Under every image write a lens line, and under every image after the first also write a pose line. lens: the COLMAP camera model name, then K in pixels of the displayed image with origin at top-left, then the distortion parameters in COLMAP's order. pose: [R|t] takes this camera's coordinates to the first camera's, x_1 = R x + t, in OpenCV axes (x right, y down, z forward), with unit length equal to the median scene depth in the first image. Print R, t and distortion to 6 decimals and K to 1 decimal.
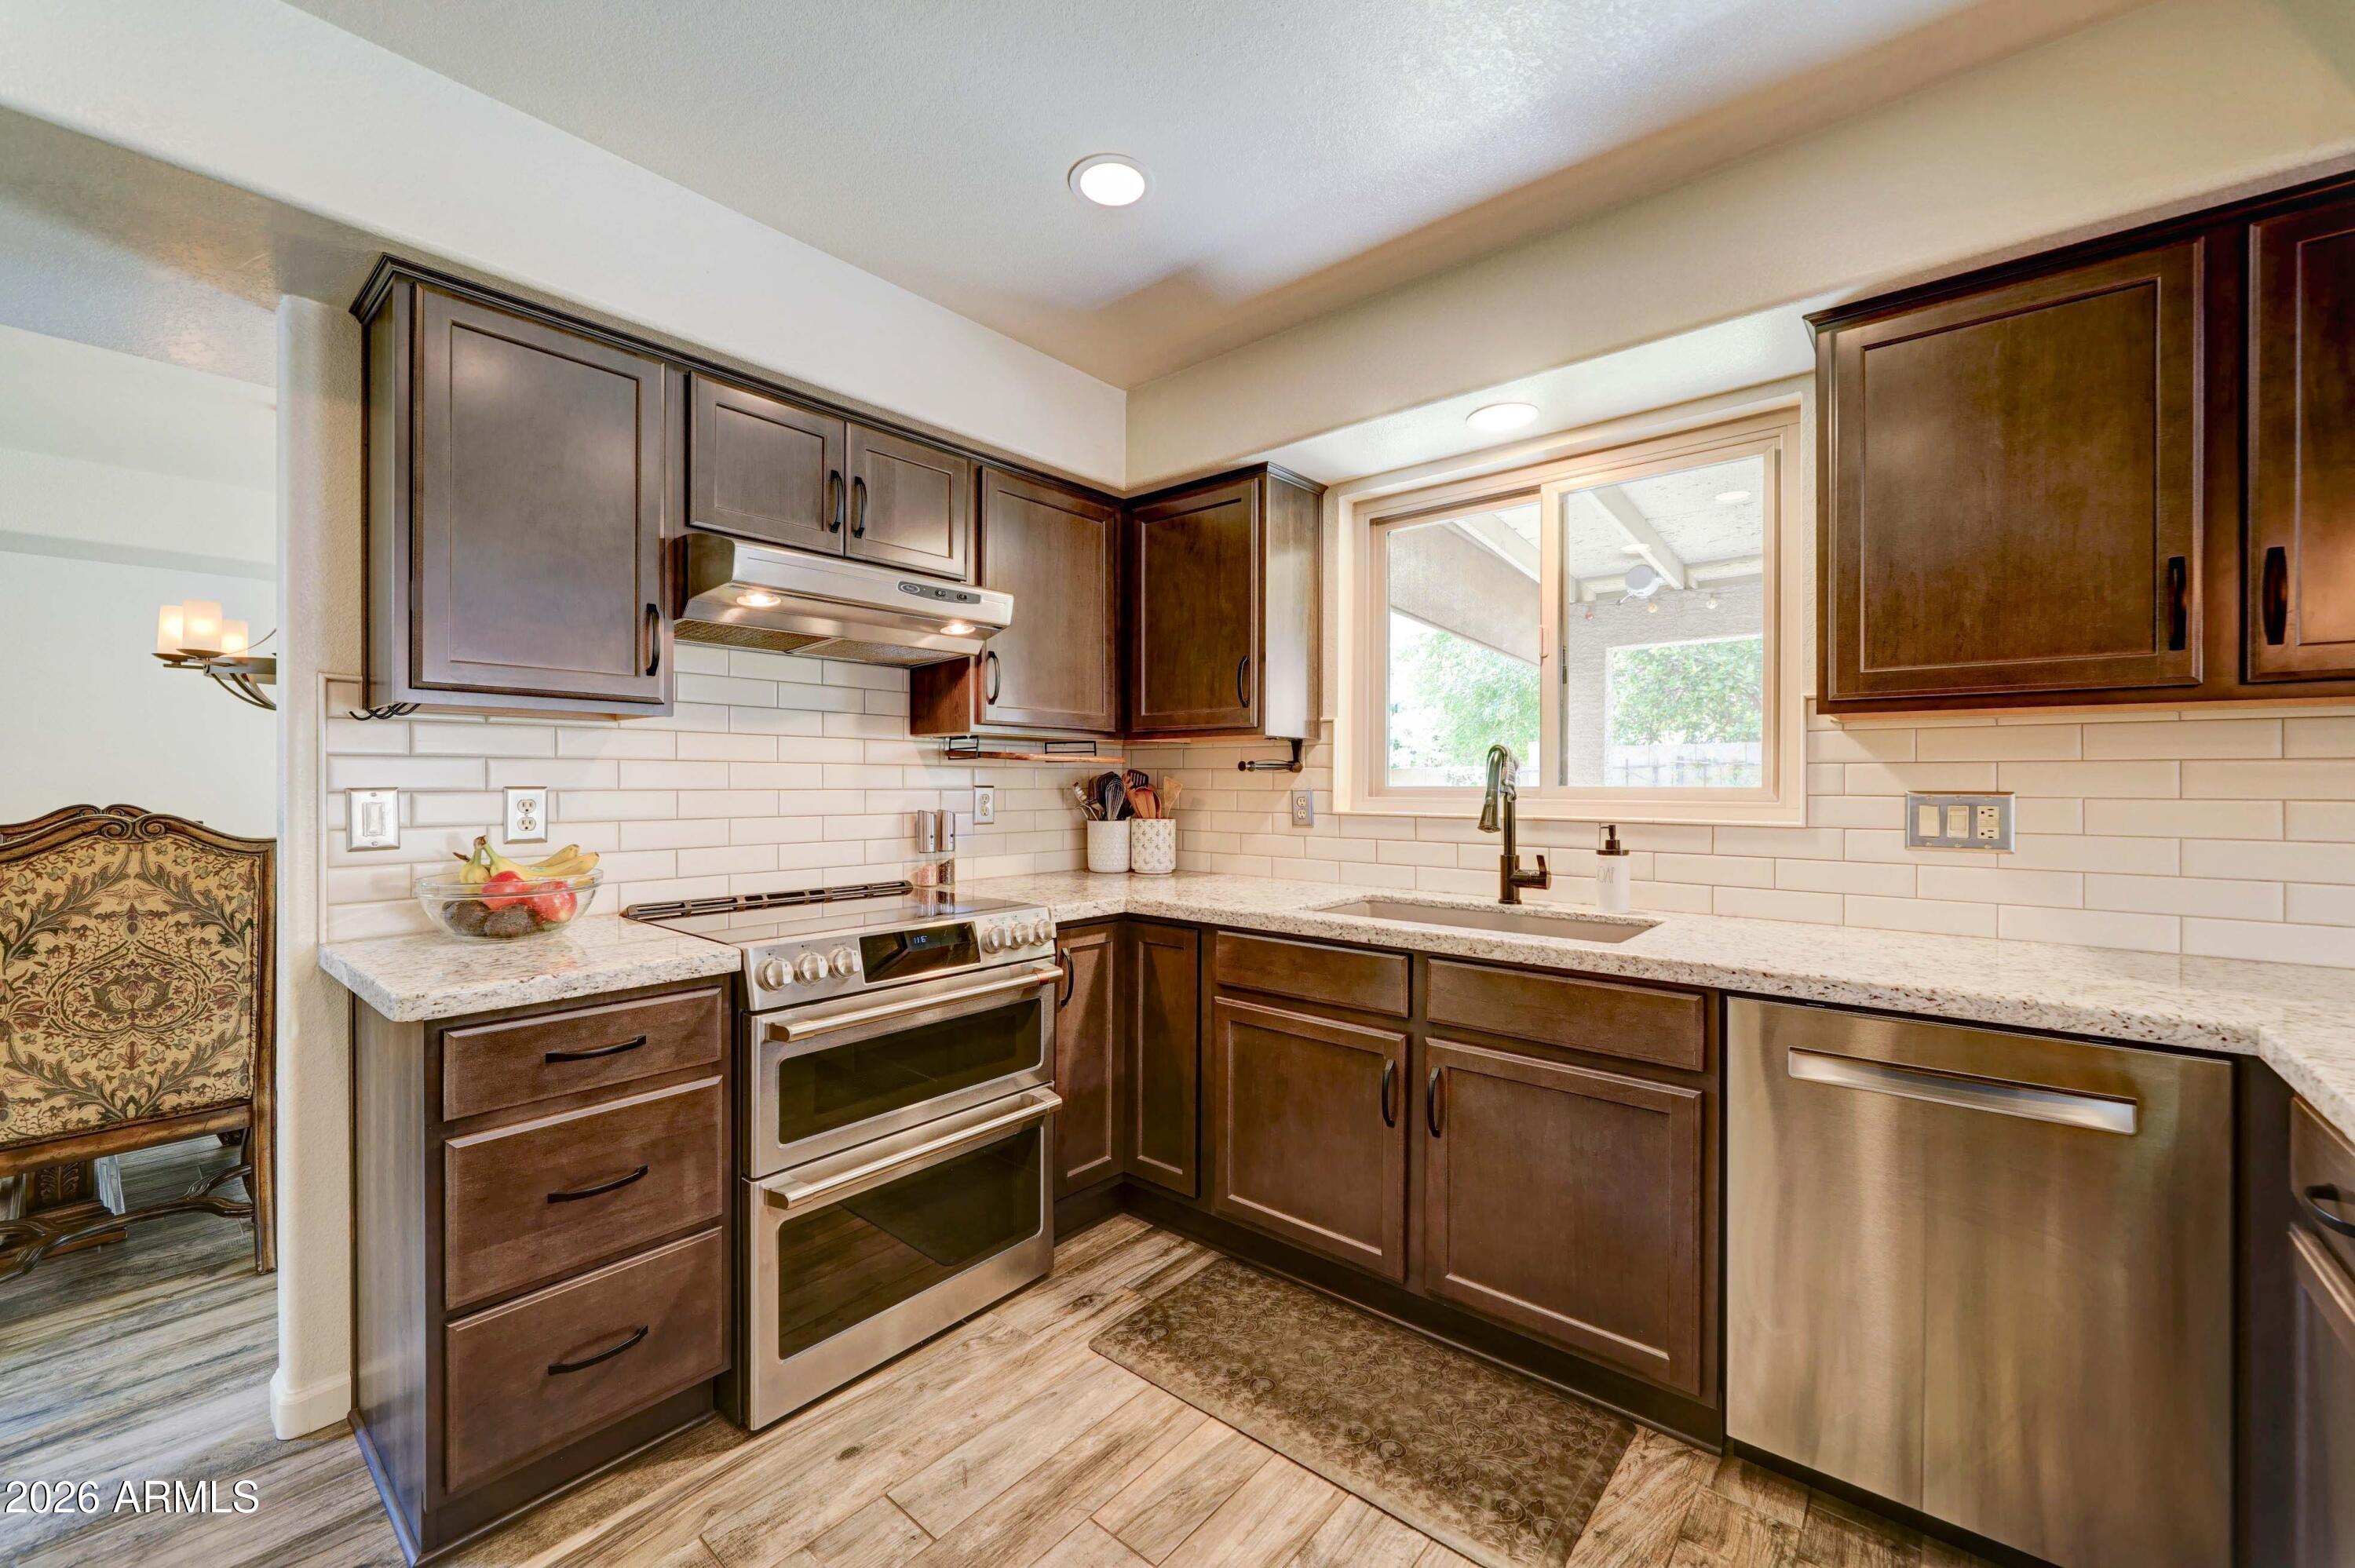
lens RADIAL K [[925.2, 0, 1188.6], [0, 925.2, 783.4], [0, 0, 1]] dist [-0.000334, -0.000753]
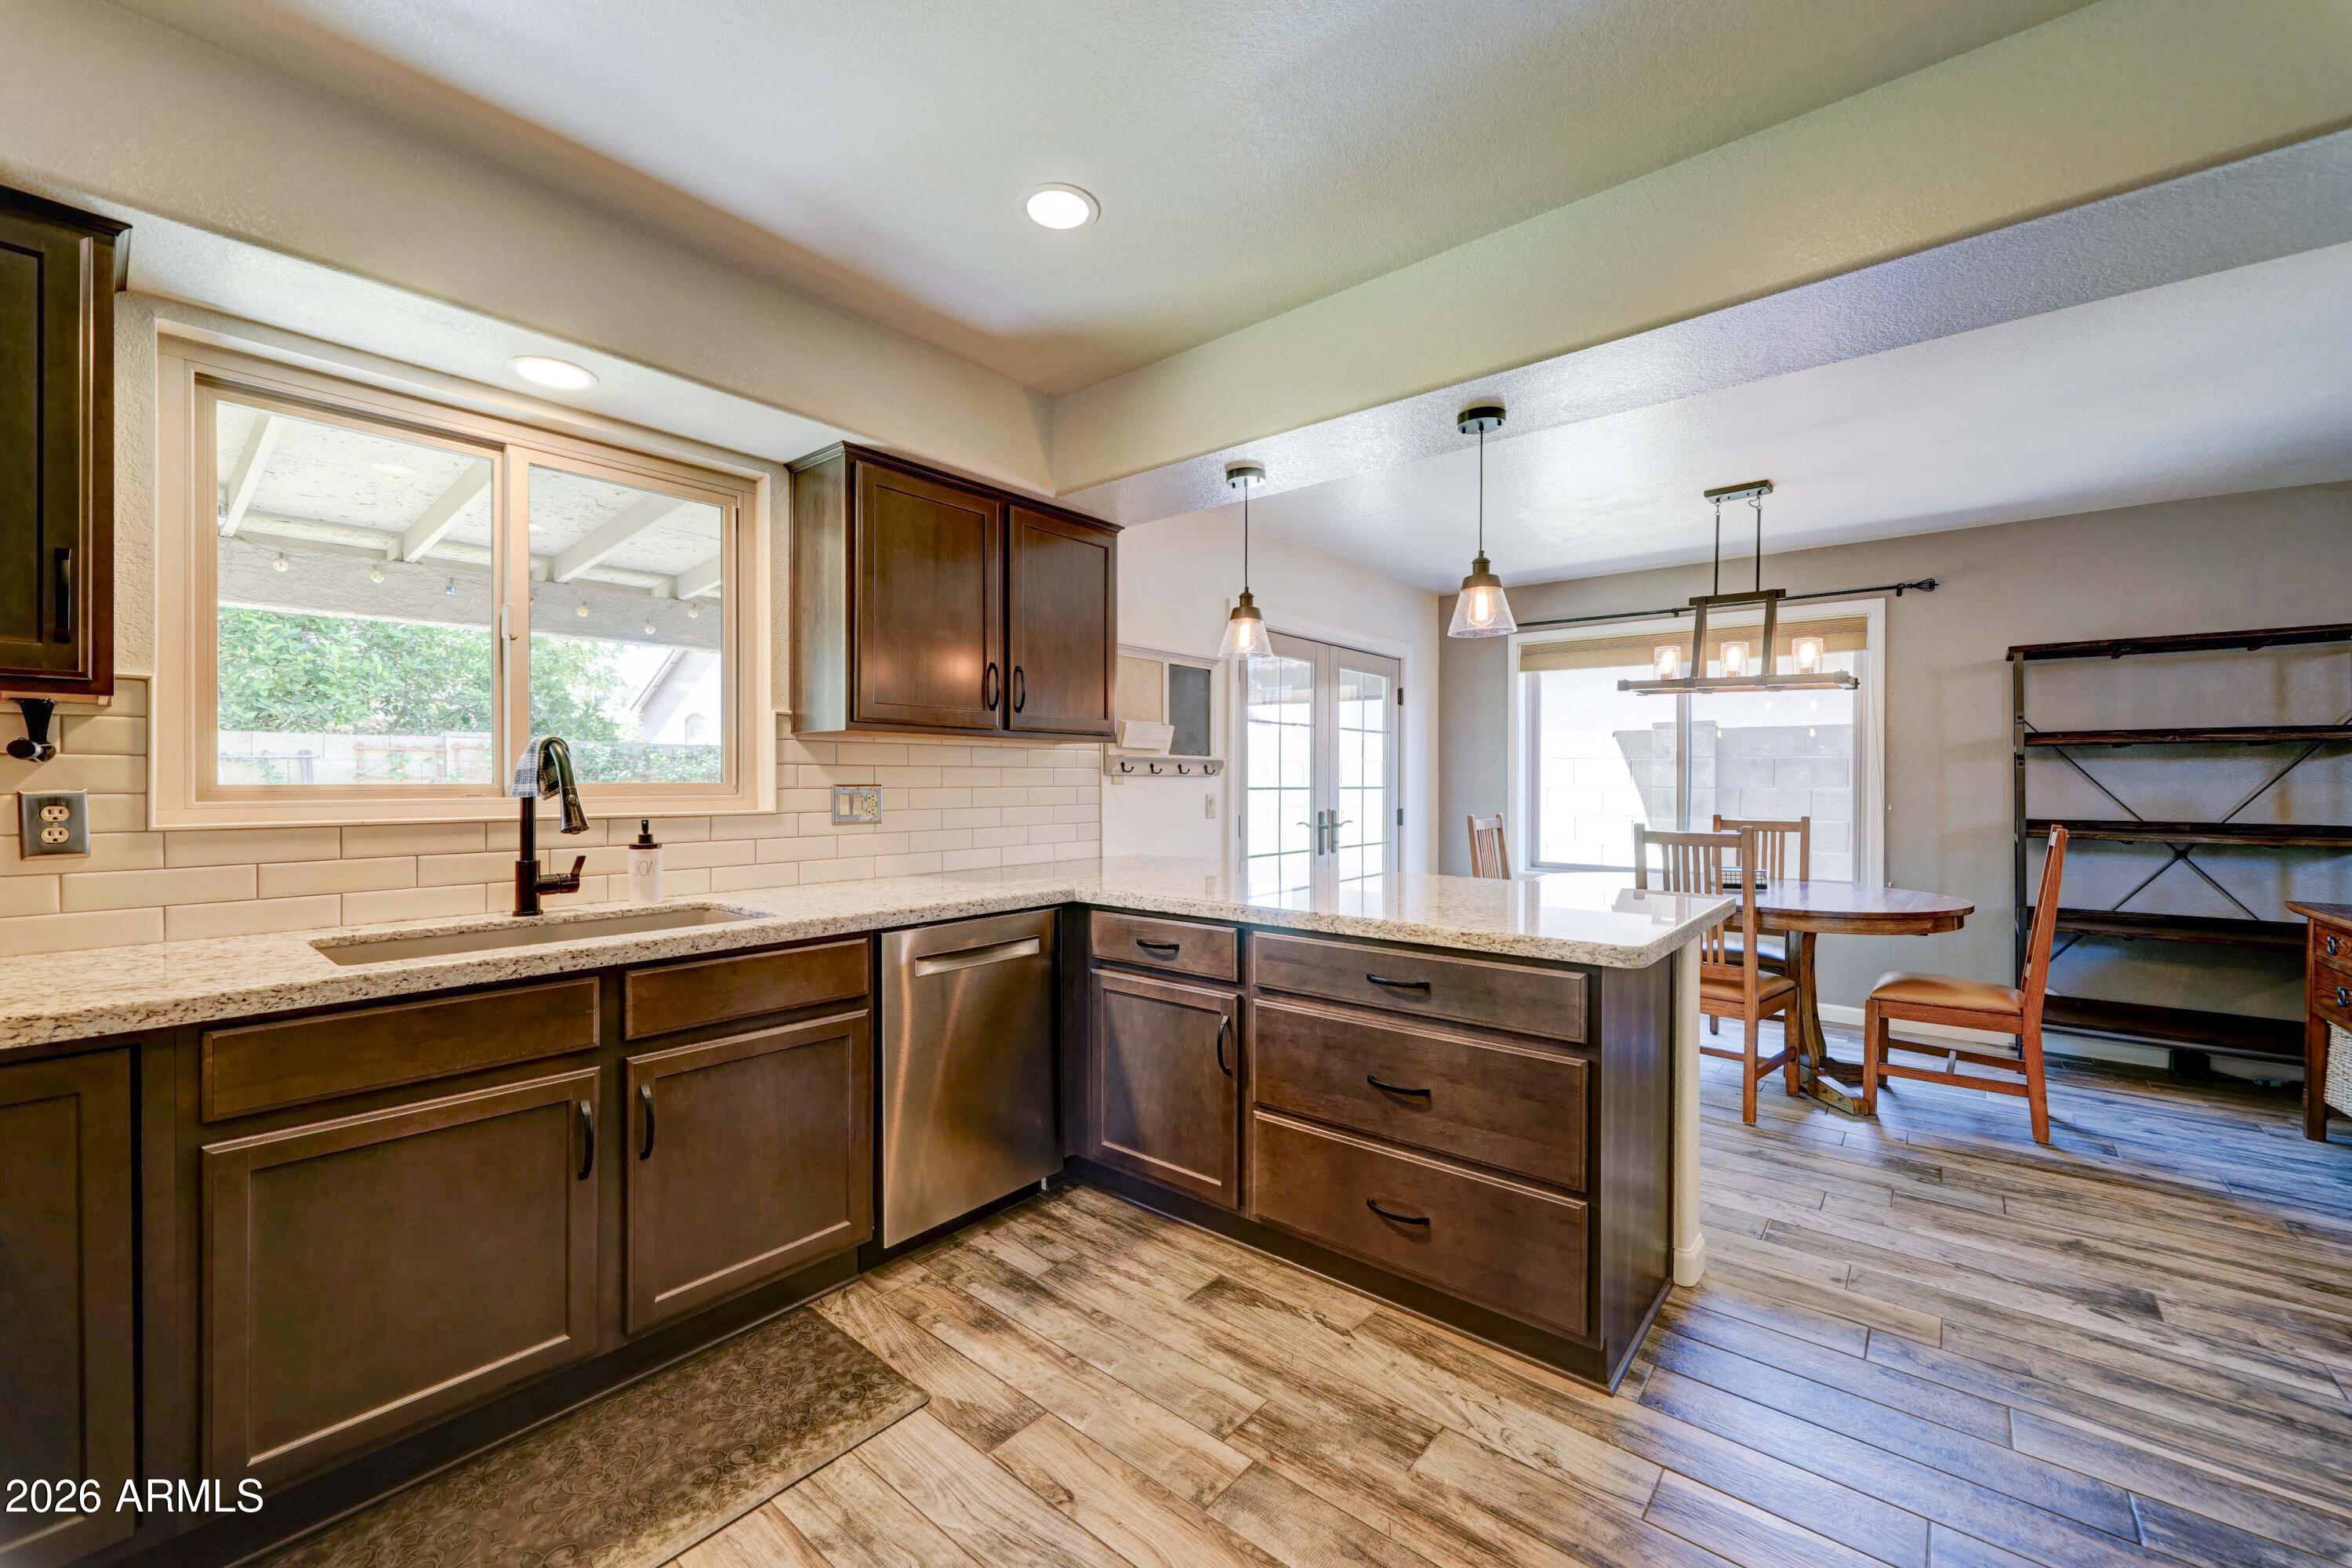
lens RADIAL K [[924.2, 0, 1171.9], [0, 924.2, 782.2], [0, 0, 1]] dist [-0.000334, -0.000753]
pose [[0.002617, -0.003846, 0.999989, -0.640721], [0.000810, 0.999992, 0.003844, -0.001071], [-0.999996, 0.000799, 0.002620, 0.451049]]
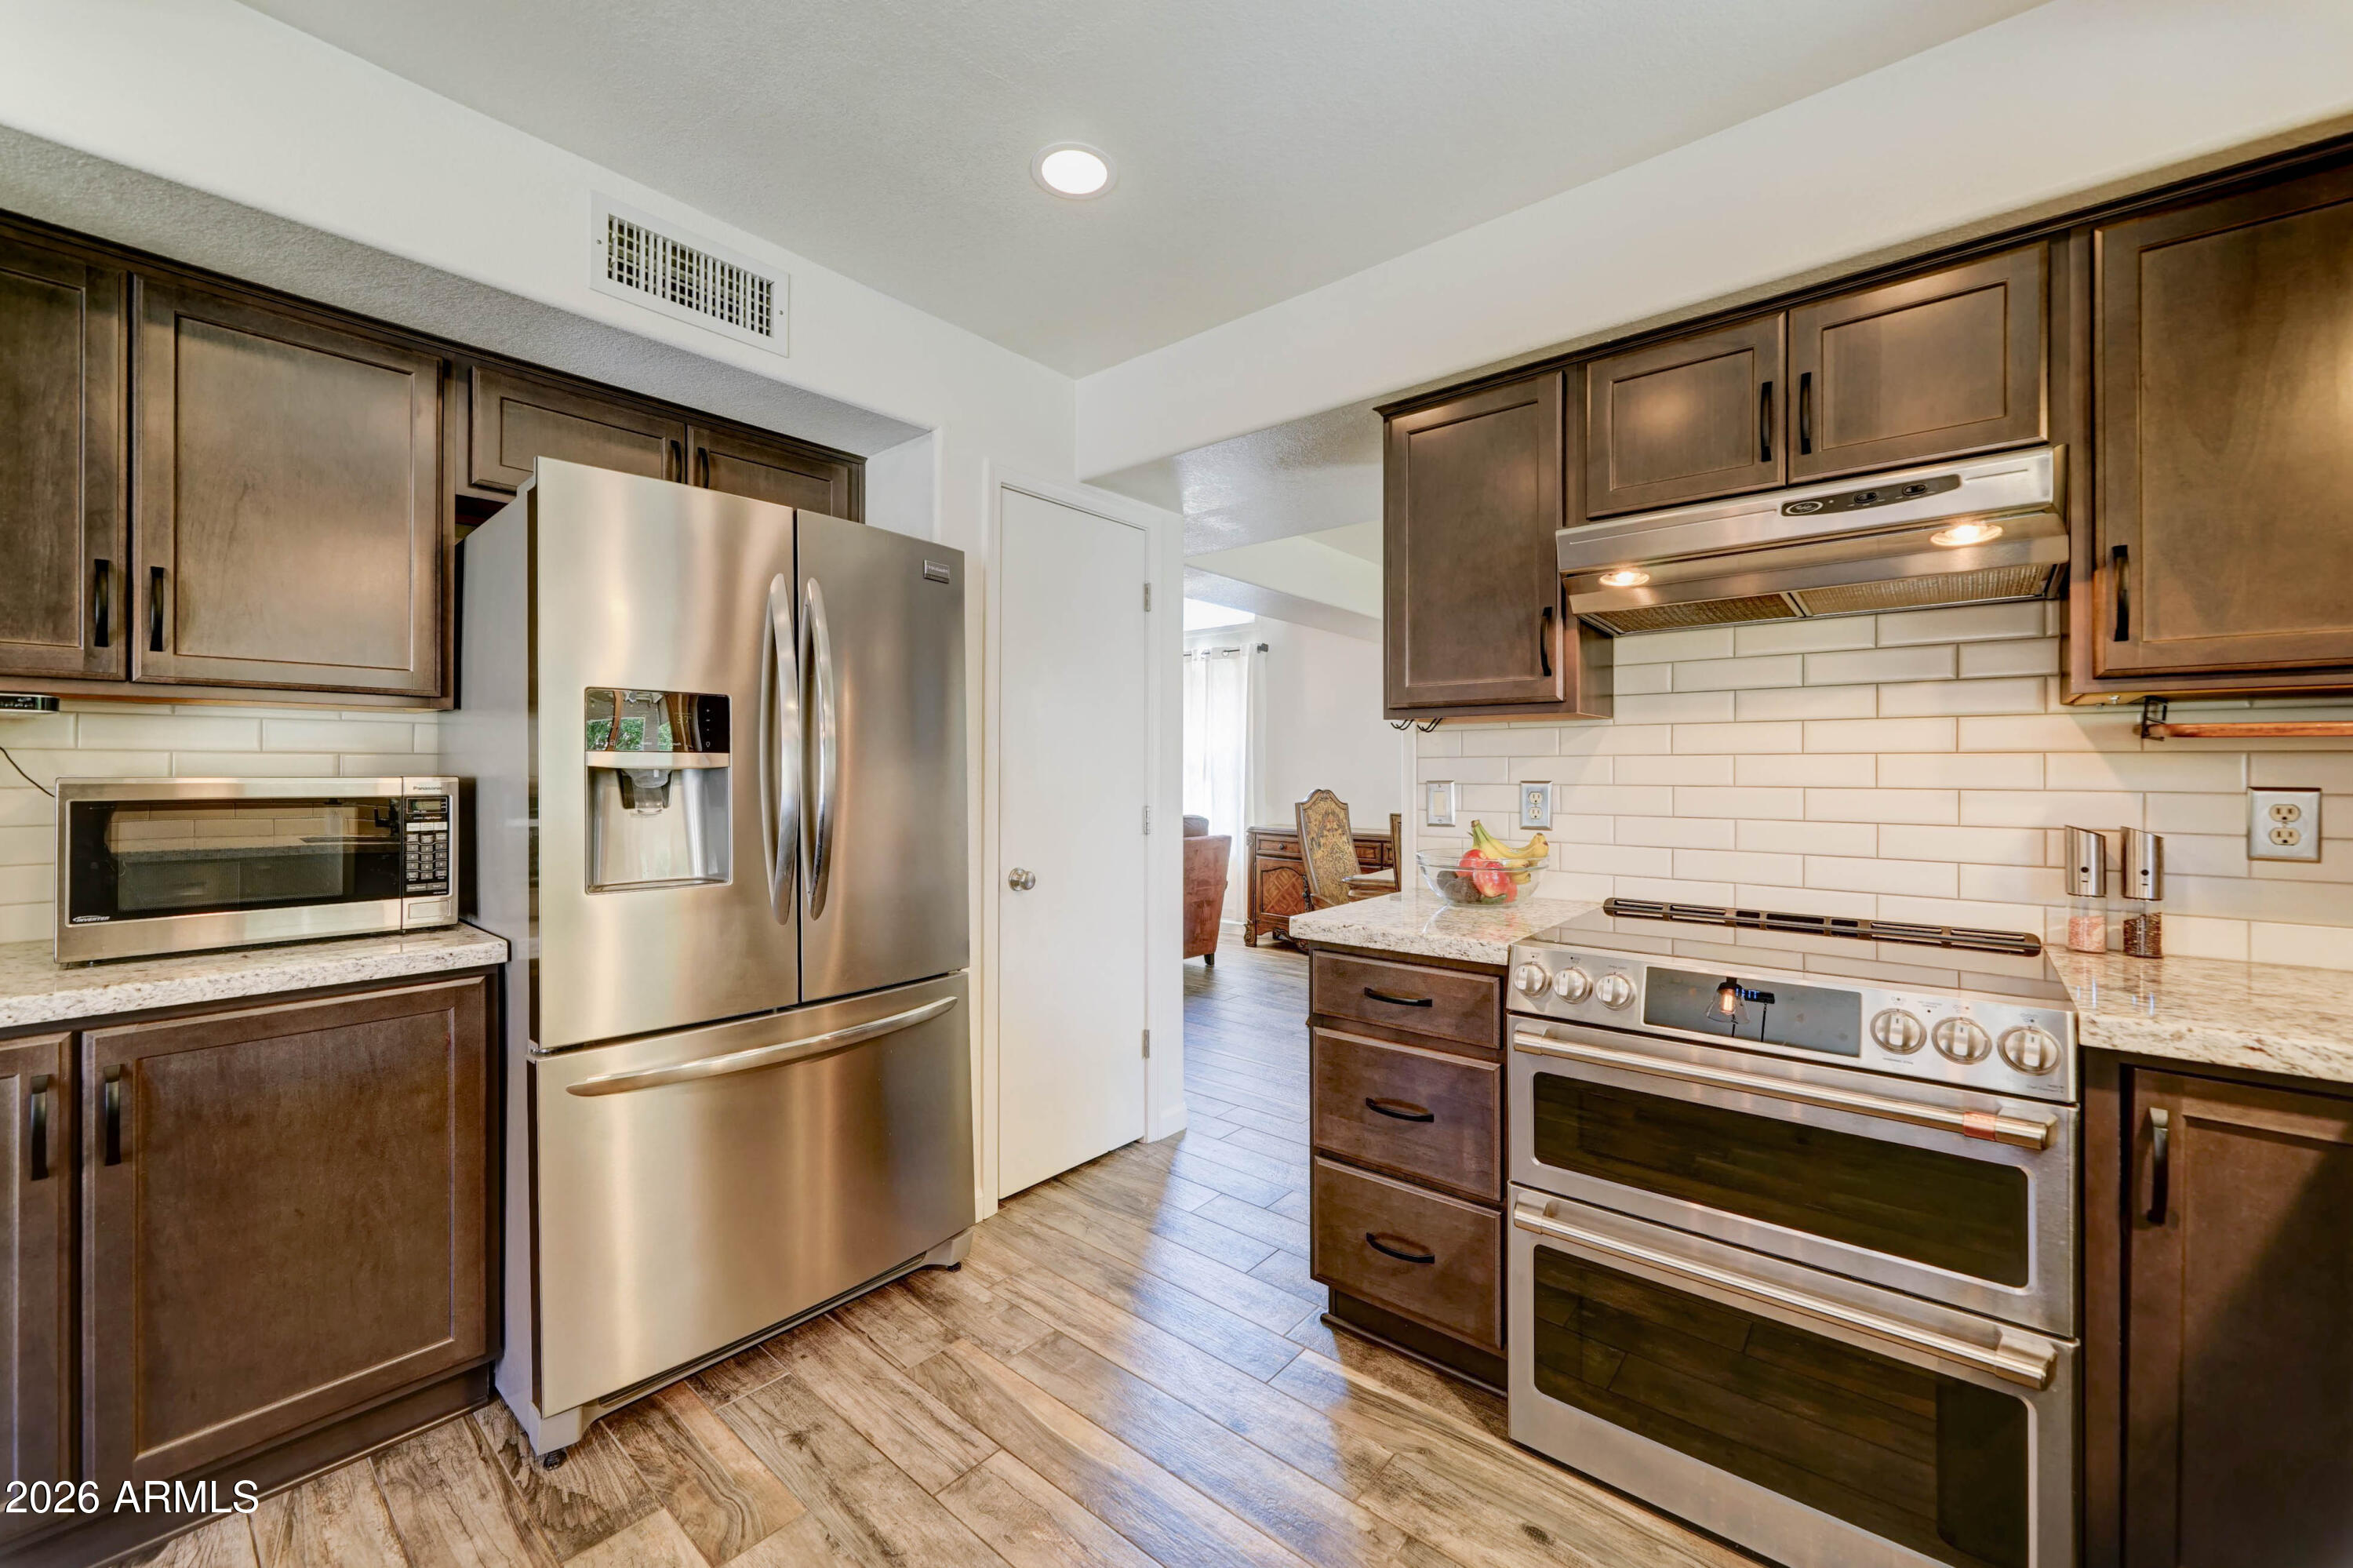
lens RADIAL K [[915.0, 0, 1178.2], [0, 915.0, 772.7], [0, 0, 1]] dist [-0.000994, 0.000409]
pose [[-0.002666, -0.003689, -0.999990, 0.430943], [-0.005293, 0.999979, -0.003675, -0.000512], [0.999982, 0.005283, -0.002685, 0.549574]]
